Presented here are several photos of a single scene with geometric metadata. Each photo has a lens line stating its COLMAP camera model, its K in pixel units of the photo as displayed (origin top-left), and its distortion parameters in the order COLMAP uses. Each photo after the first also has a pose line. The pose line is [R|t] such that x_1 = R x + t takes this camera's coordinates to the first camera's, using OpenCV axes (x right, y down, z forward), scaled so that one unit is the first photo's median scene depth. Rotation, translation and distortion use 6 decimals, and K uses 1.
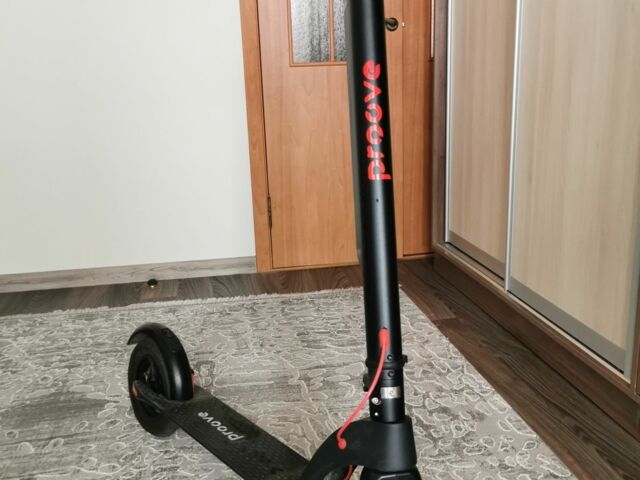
lens RADIAL K [[642.9, 0, 320.0], [0, 642.9, 240.0], [0, 0, 1]] dist [0.019104, -0.012981]
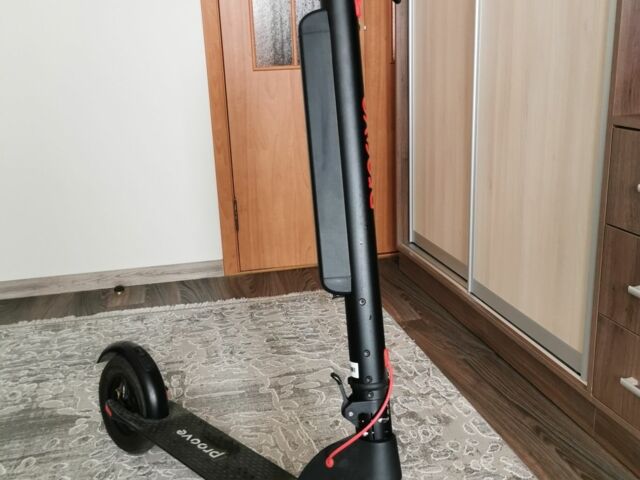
lens RADIAL K [[642.9, 0, 320.0], [0, 642.9, 240.0], [0, 0, 1]] dist [0.019104, -0.012981]
pose [[0.998352, -0.020161, 0.053723, -0.002892], [0.019115, 0.999619, 0.019912, -0.032226], [-0.054104, -0.018852, 0.998357, -0.013568]]
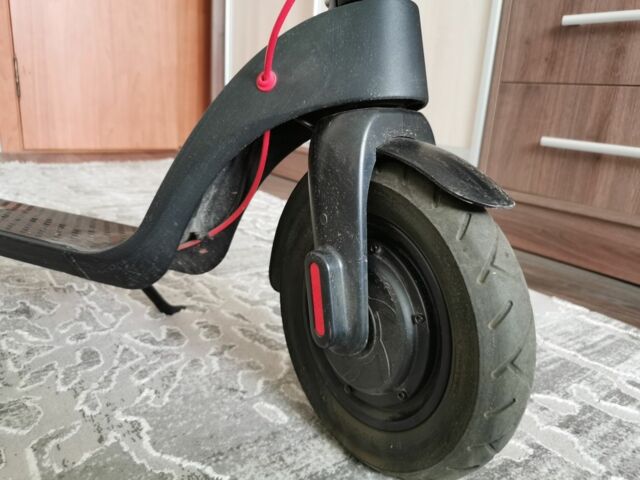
lens RADIAL K [[496.1, 0, 320.0], [0, 496.1, 240.0], [0, 0, 1]] dist [0.002288, 0.003319]
pose [[0.885895, -0.033934, 0.462643, -0.049310], [0.020960, 0.999230, 0.033155, 0.215033], [-0.463412, -0.019675, 0.885925, 0.344608]]
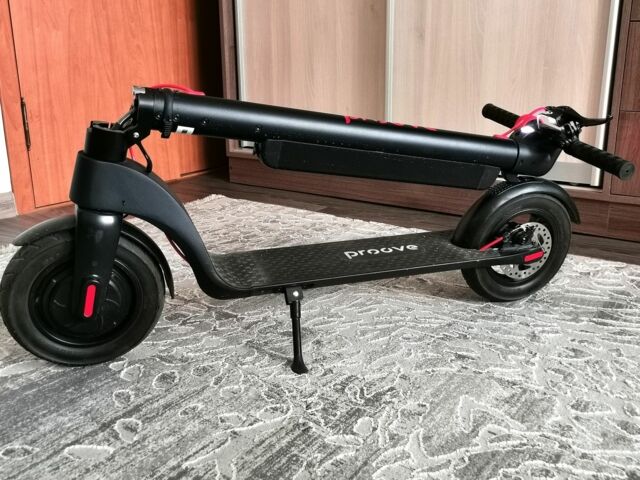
lens RADIAL K [[671.9, 0, 320.0], [0, 671.9, 240.0], [0, 0, 1]] dist [0.016668, 0.003809]
pose [[0.719696, -0.165109, 0.674371, -0.508472], [0.162026, 0.984433, 0.068106, 0.113819], [-0.675118, 0.060250, 0.735245, 0.357451]]
